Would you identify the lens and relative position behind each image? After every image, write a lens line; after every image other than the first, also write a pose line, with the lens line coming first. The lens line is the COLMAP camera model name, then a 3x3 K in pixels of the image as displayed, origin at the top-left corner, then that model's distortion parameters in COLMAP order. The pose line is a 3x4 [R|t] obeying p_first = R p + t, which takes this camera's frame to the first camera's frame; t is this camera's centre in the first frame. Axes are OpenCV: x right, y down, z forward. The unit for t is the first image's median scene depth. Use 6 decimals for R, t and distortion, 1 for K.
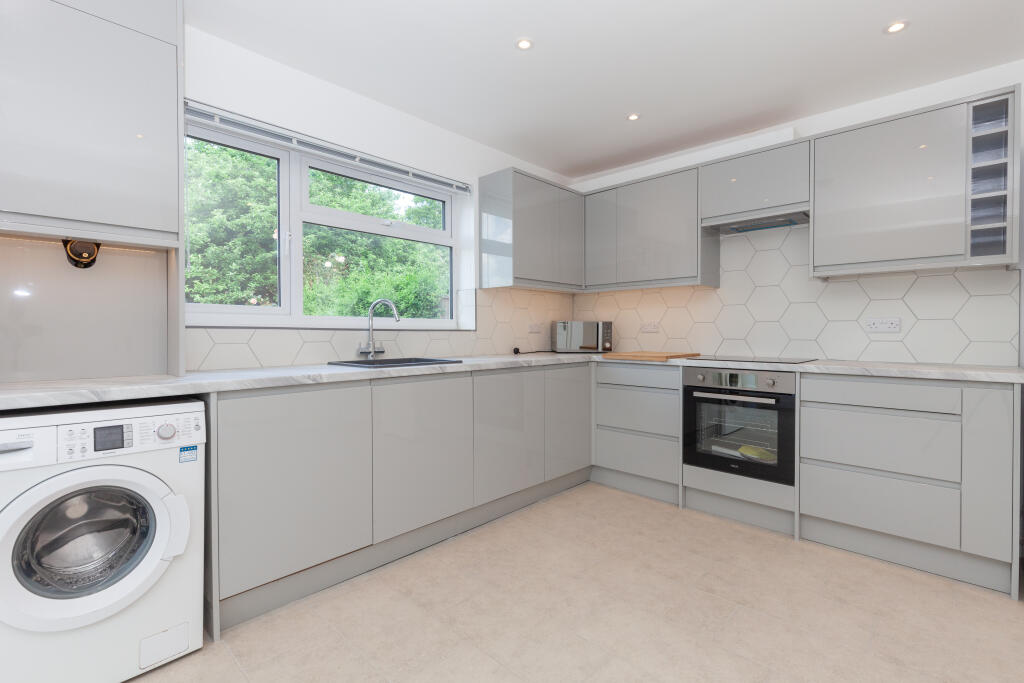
lens RADIAL K [[472.7, 0, 512.0], [0, 472.7, 341.5], [0, 0, 1]] dist [0.003158, 0.000674]
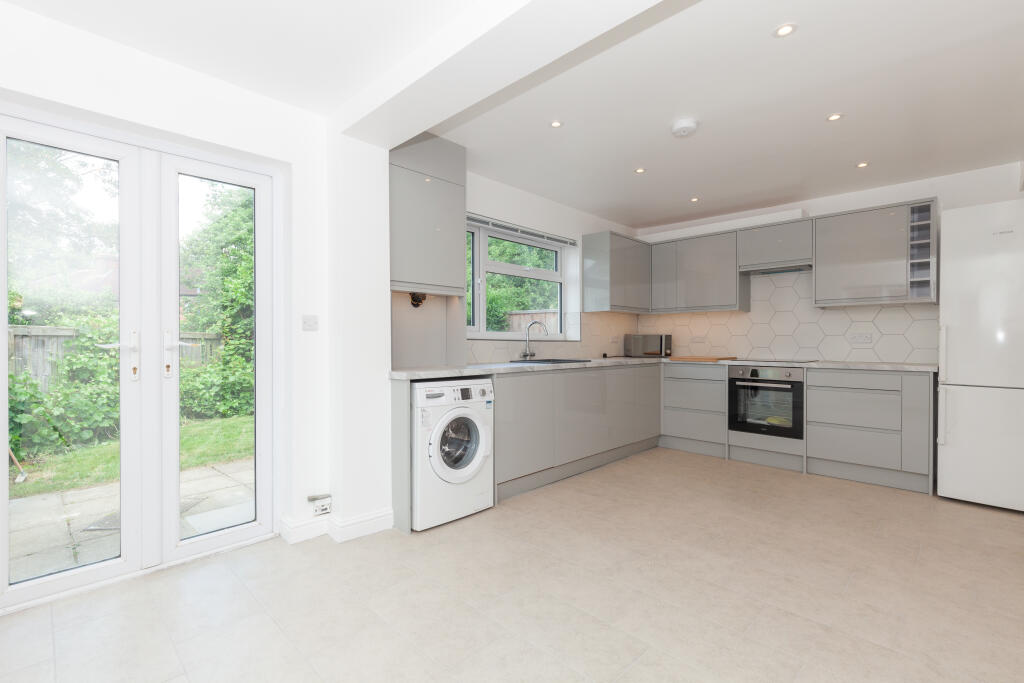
lens RADIAL K [[461.9, 0, 510.8], [0, 461.9, 348.1], [0, 0, 1]] dist [-0.001248, -0.000245]
pose [[0.999819, 0.001911, -0.018940, -0.304958], [-0.002039, 0.999975, -0.006709, 0.009358], [0.018927, 0.006746, 0.999798, -0.487748]]
